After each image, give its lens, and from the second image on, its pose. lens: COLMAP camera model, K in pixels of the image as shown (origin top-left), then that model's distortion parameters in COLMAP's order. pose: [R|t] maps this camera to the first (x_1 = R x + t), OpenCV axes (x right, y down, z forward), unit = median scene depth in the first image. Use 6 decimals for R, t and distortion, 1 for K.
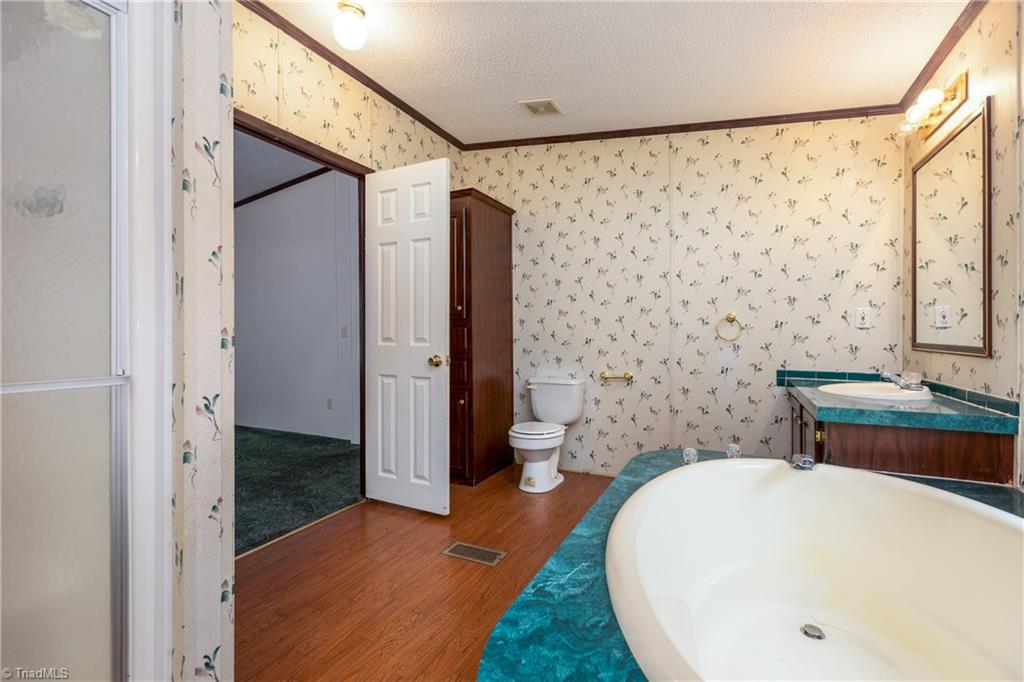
lens RADIAL K [[464.5, 0, 511.7], [0, 464.5, 335.1], [0, 0, 1]] dist [-0.003271, -0.000342]
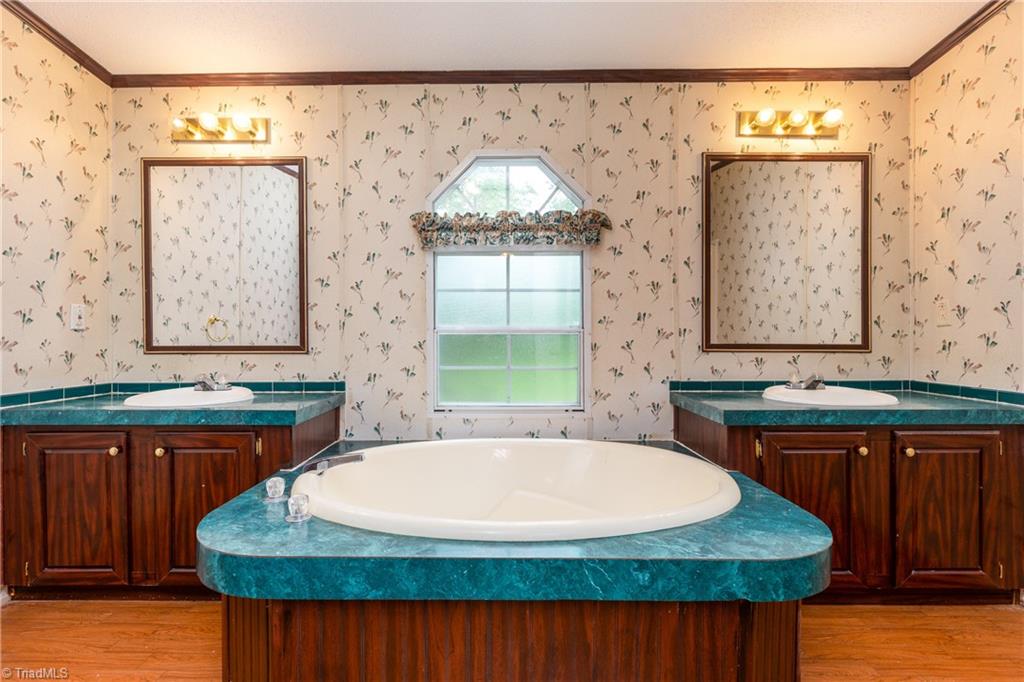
lens RADIAL K [[464.5, 0, 511.1], [0, 464.5, 337.0], [0, 0, 1]] dist [-0.003271, -0.000342]
pose [[-0.431562, -0.007469, 0.902052, -0.395315], [0.009784, 0.999868, 0.012960, -0.008366], [-0.902030, 0.014419, -0.431432, 0.977088]]
